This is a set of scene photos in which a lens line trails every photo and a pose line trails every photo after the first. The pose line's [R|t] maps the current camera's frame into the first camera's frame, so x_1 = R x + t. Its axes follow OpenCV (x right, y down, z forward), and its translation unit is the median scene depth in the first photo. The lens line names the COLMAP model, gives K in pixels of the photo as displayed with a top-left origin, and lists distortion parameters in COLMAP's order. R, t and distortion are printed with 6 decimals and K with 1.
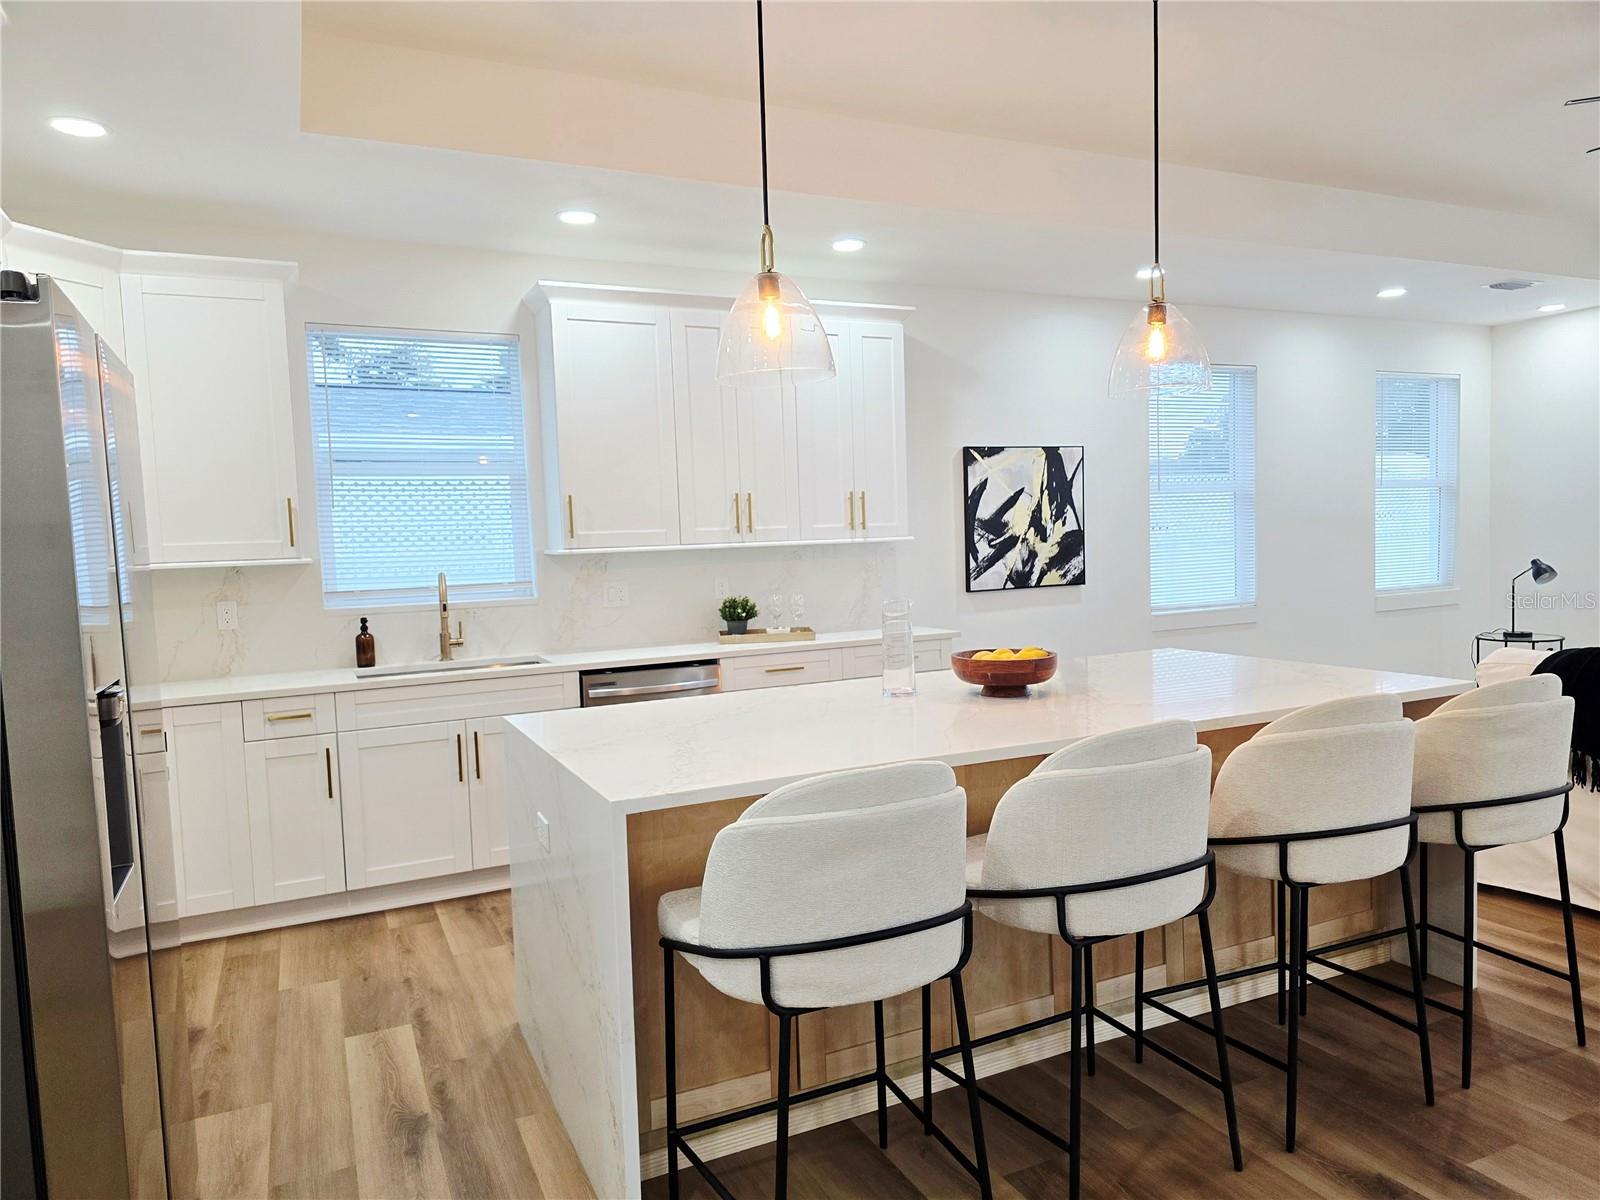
lens RADIAL K [[1071.6, 0, 822.1], [0, 1071.6, 607.5], [0, 0, 1]] dist [0.064094, -0.060326]
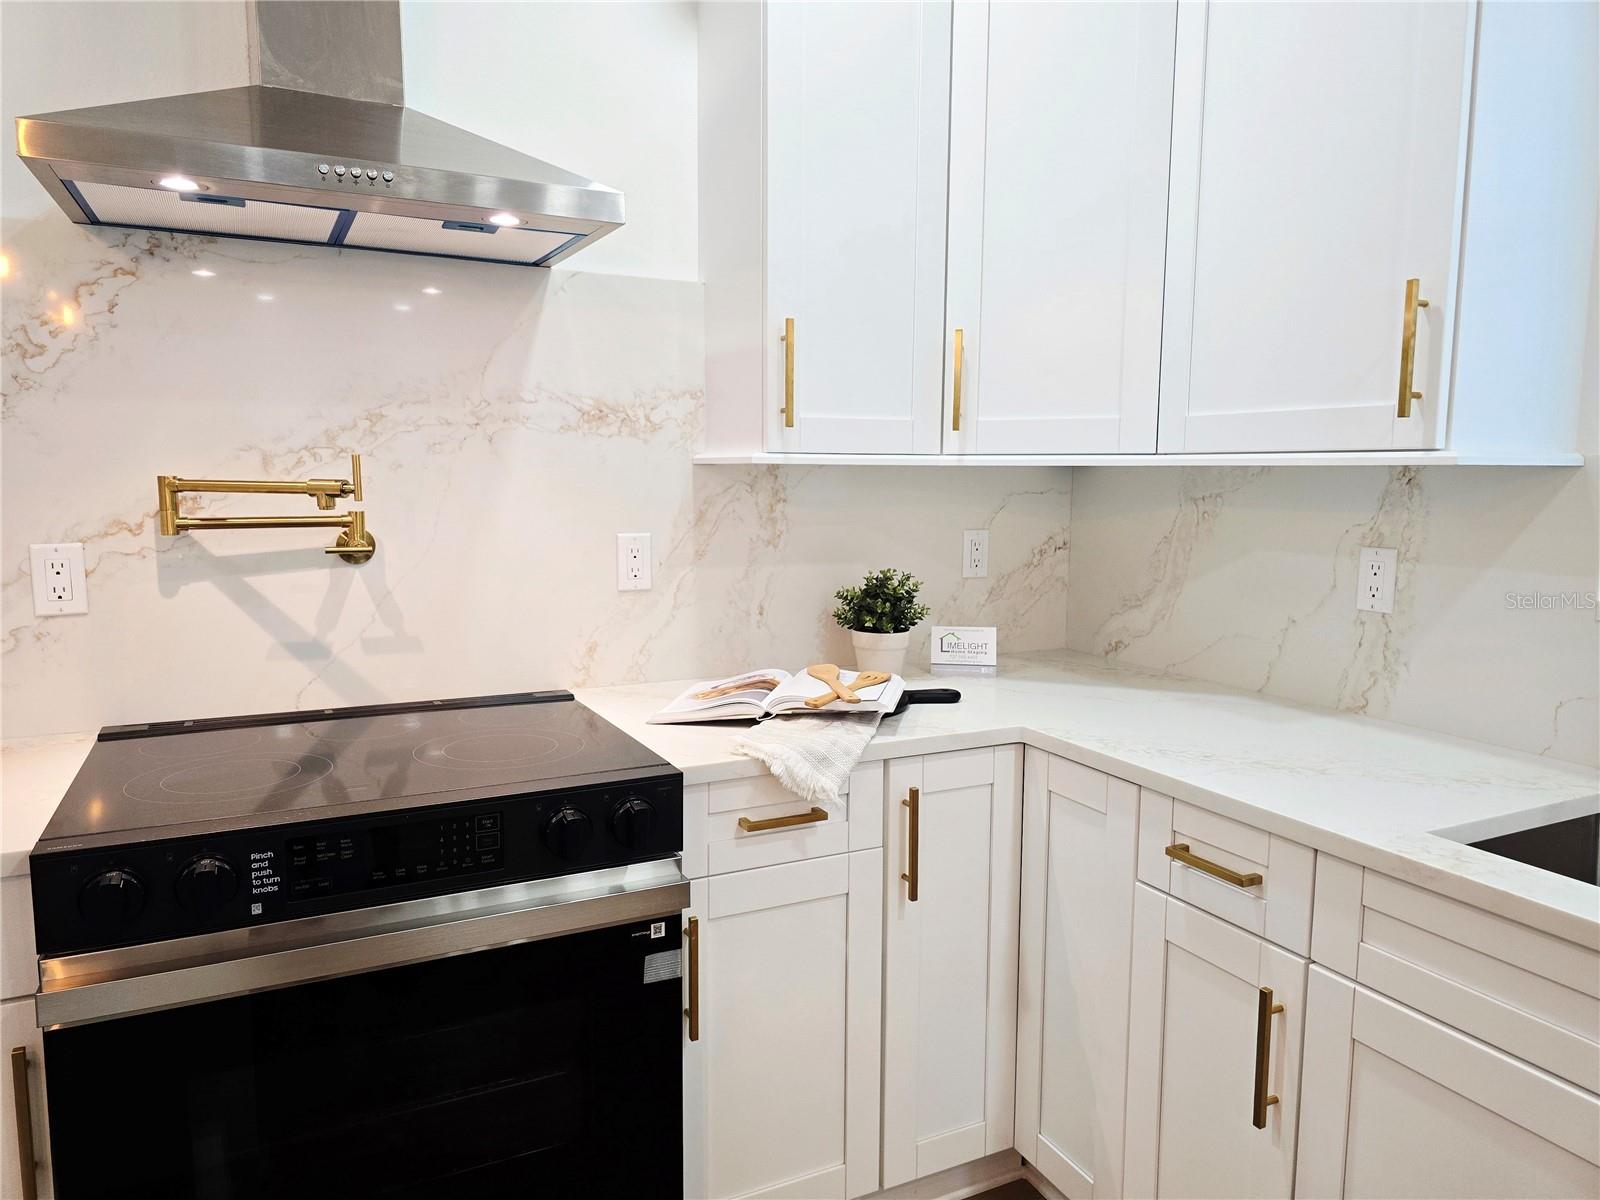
lens RADIAL K [[1071.6, 0, 803.6], [0, 1071.6, 599.6], [0, 0, 1]] dist [0.064094, -0.060326]
pose [[0.016606, 0.157492, -0.987381, -0.098412], [-0.072866, 0.985082, 0.155900, -0.030169], [0.997203, 0.069357, 0.027834, 0.630808]]
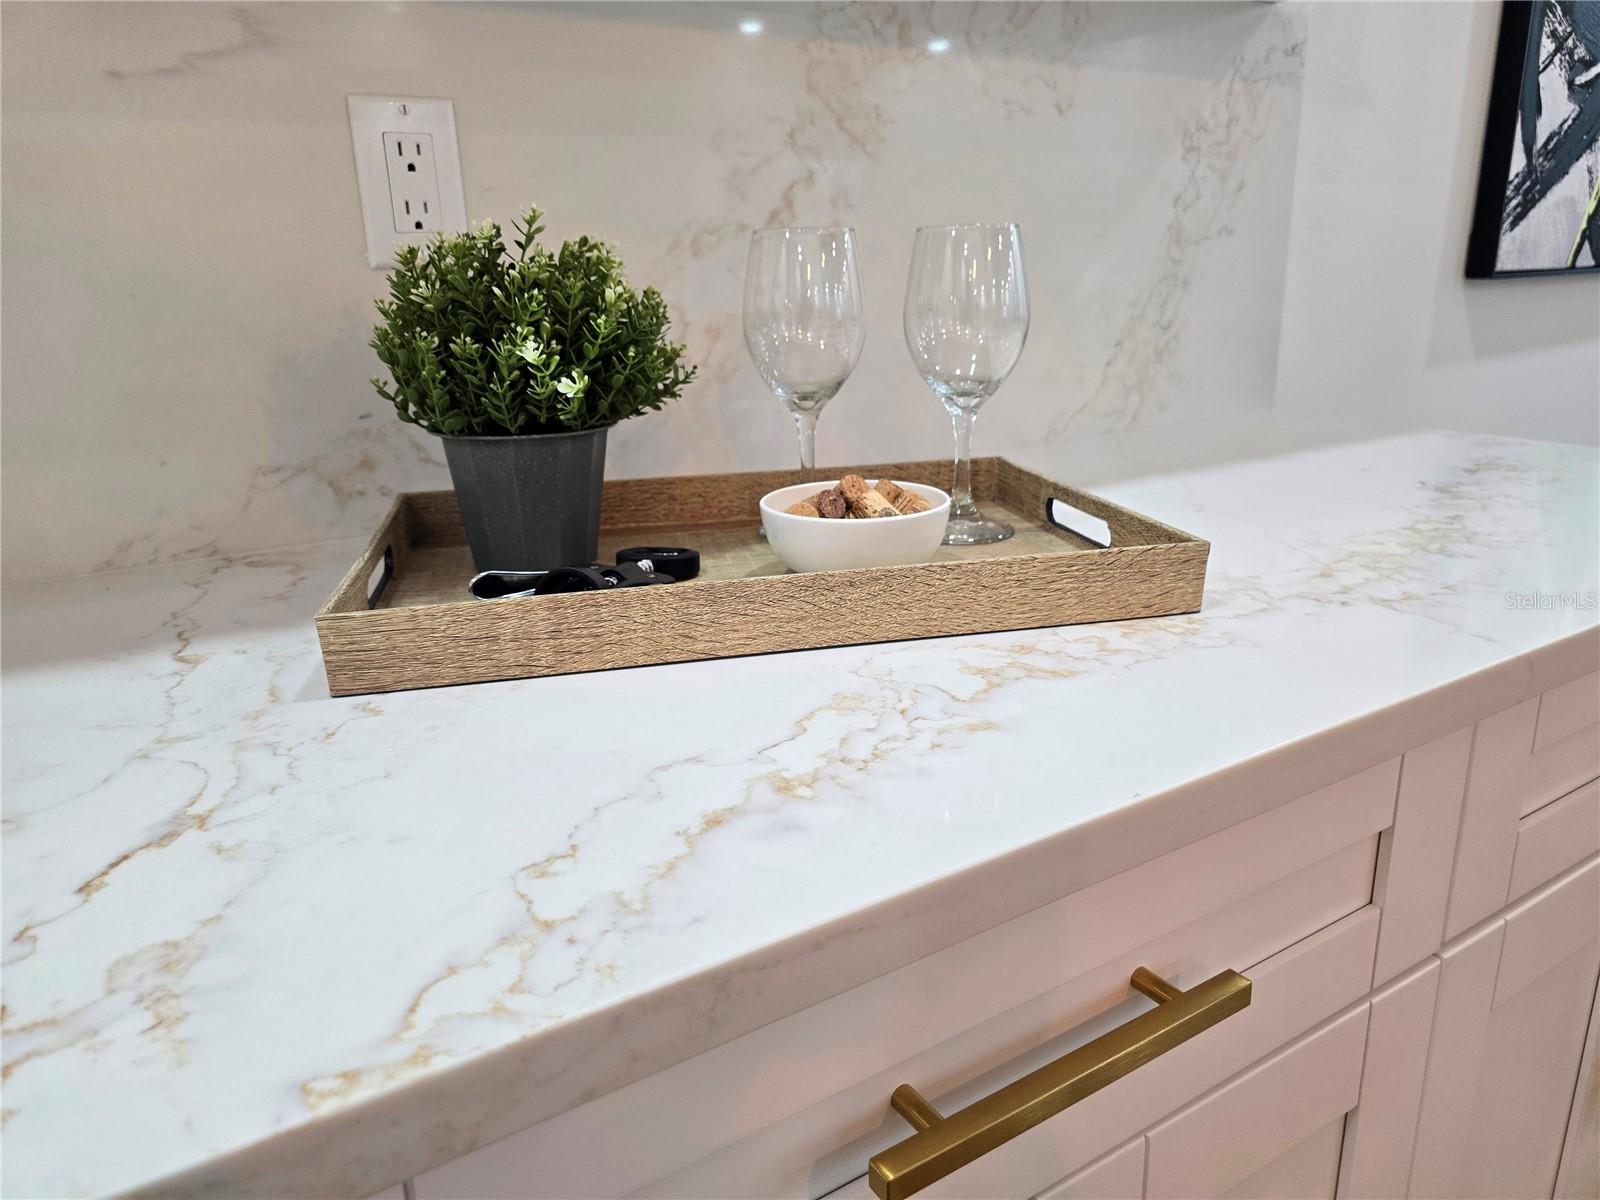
lens RADIAL K [[1071.6, 0, 826.6], [0, 1071.6, 581.4], [0, 0, 1]] dist [0.064094, -0.060326]
pose [[0.992378, -0.023086, 0.121050, -0.058027], [-0.002796, 0.977824, 0.209407, 0.003015], [-0.123200, -0.208150, 0.970307, 0.846960]]
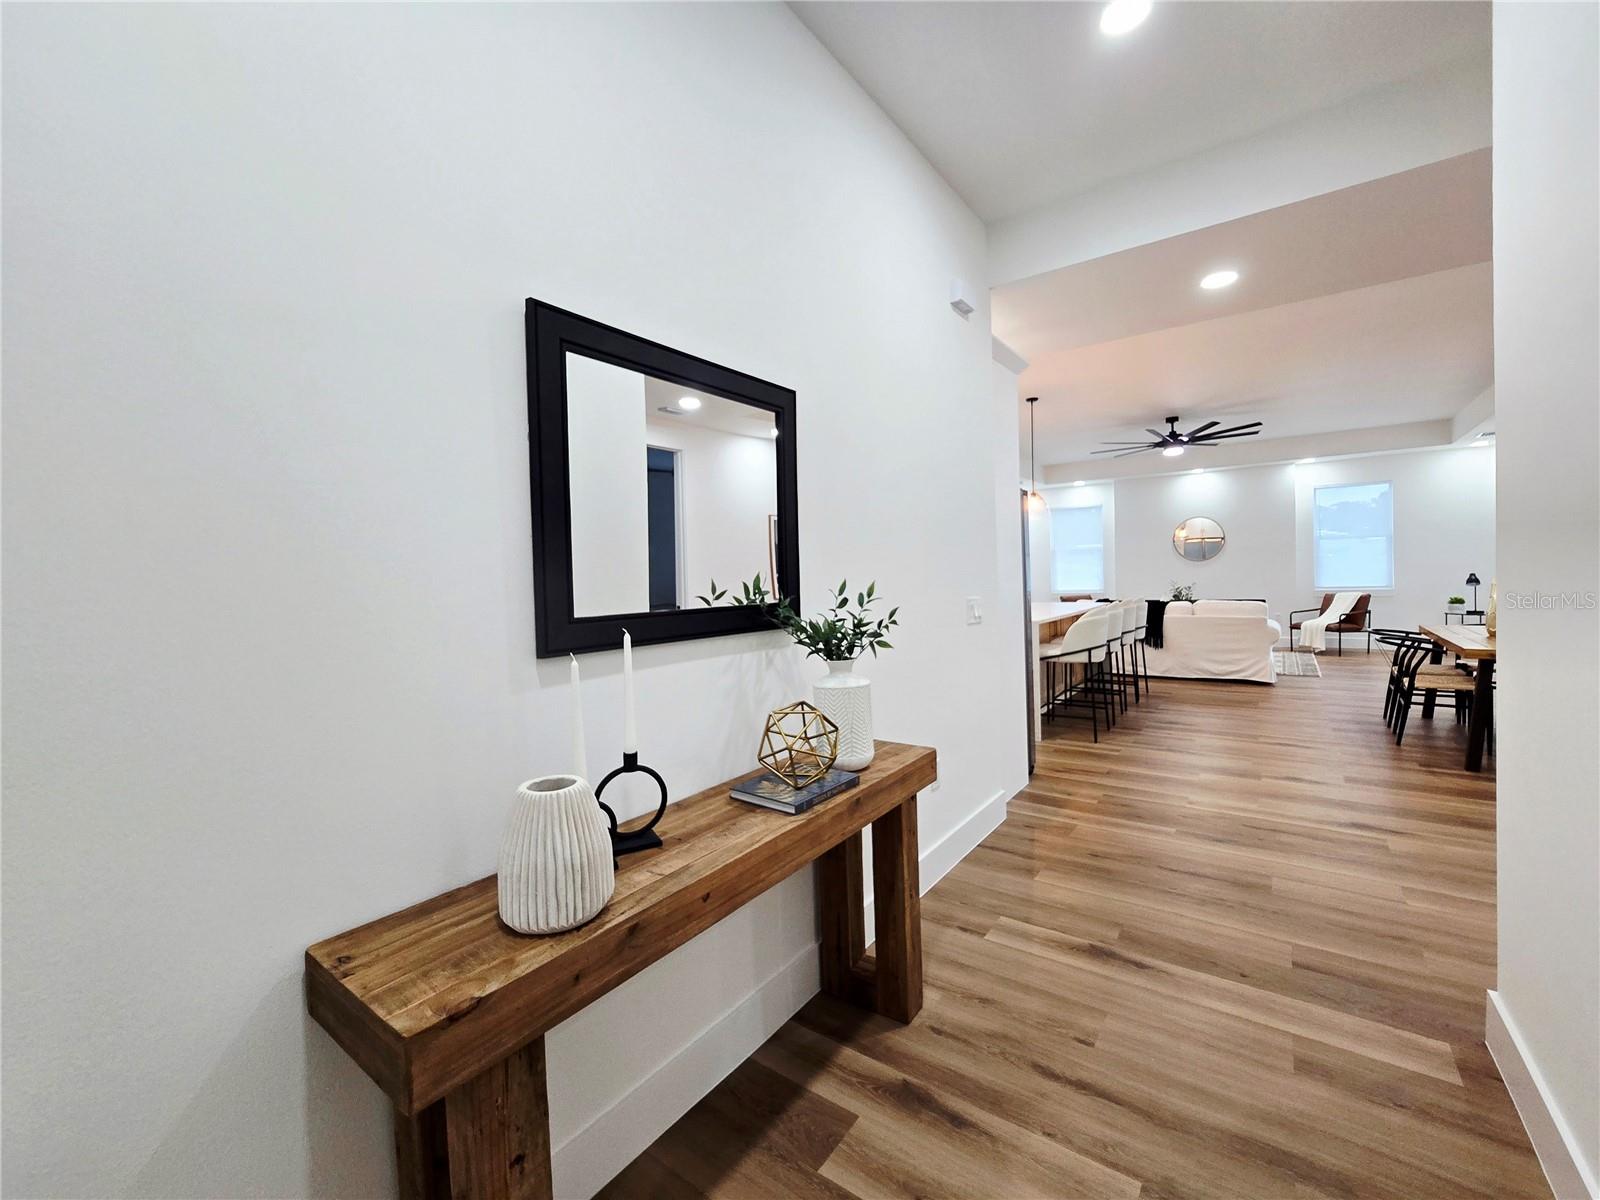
lens RADIAL K [[655.3, 0, 810.9], [0, 655.3, 591.0], [0, 0, 1]] dist [-0.001721, -0.000447]
pose [[0.881550, -0.001993, 0.472086, -0.786871], [0.027091, 0.998557, -0.046373, 0.061472], [-0.471312, 0.053669, 0.880332, -0.275265]]
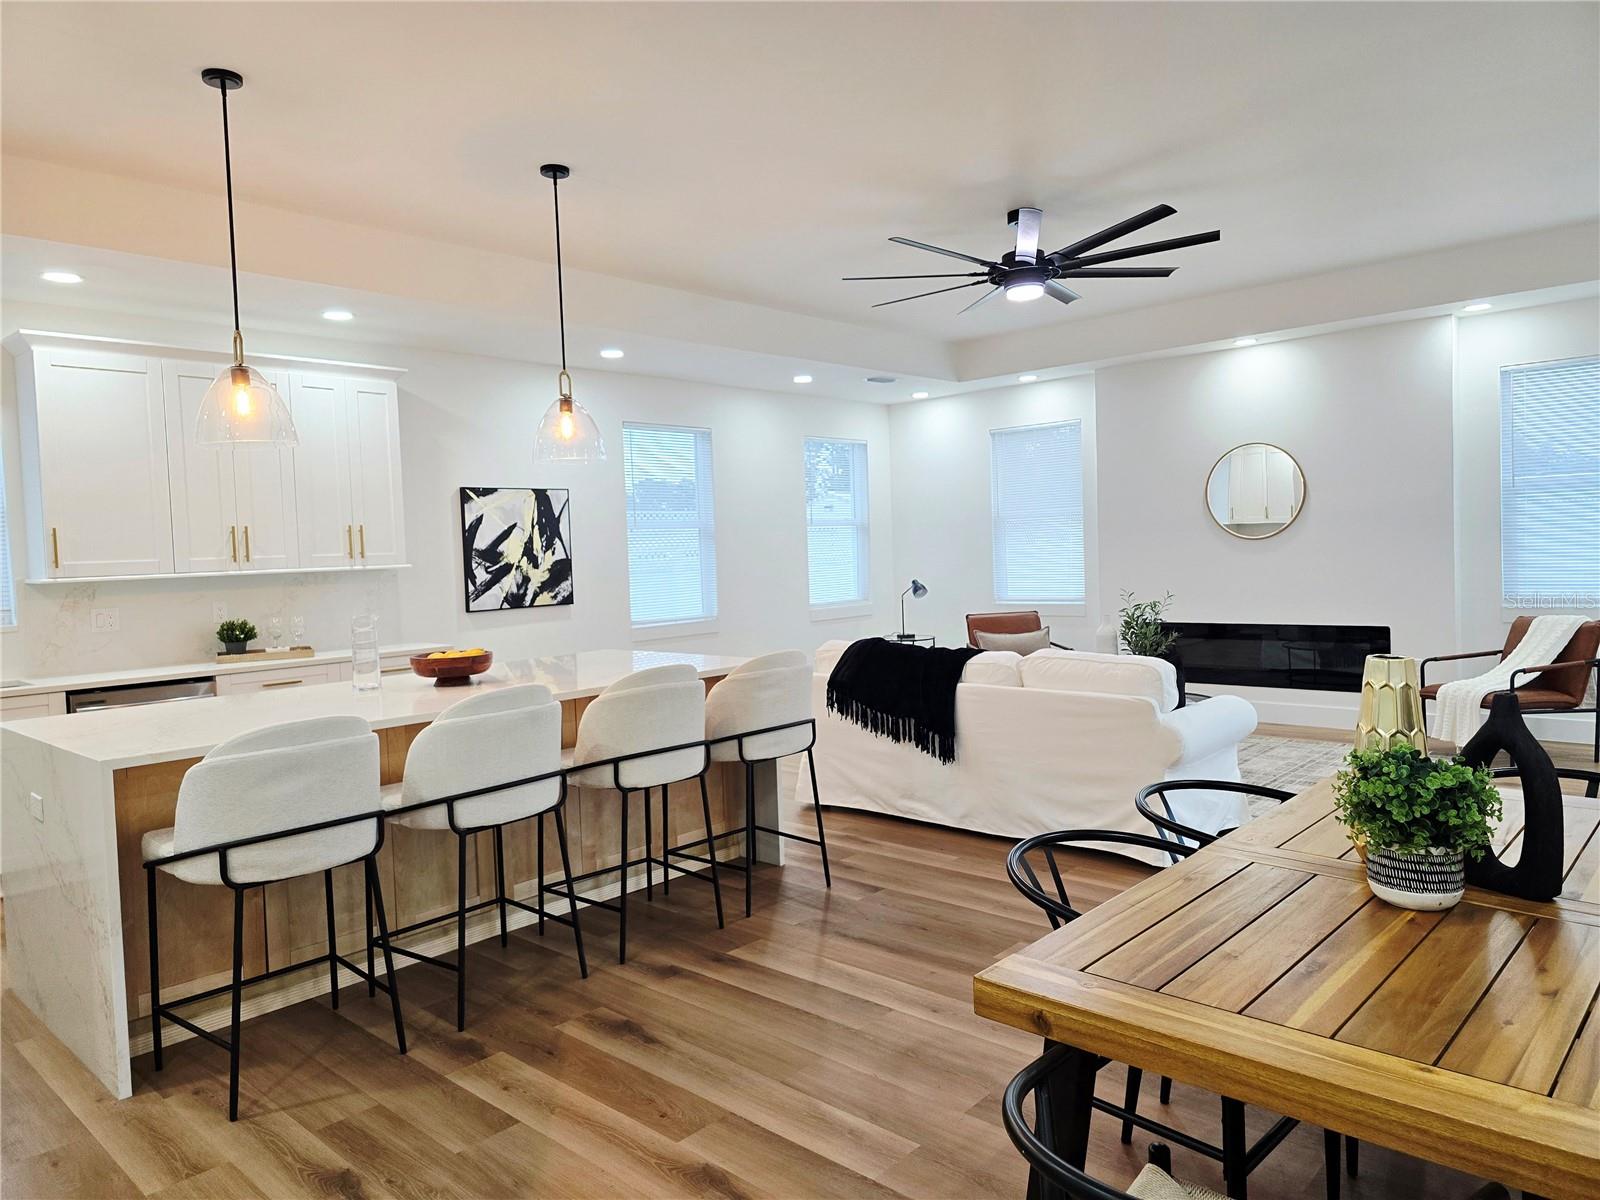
lens RADIAL K [[1071.6, 0, 804.2], [0, 1071.6, 592.5], [0, 0, 1]] dist [0.064094, -0.060326]
pose [[0.928909, -0.013986, 0.370044, 0.048993], [0.027871, 0.999093, -0.032202, 0.013495], [-0.369258, 0.040226, 0.928456, -0.242149]]
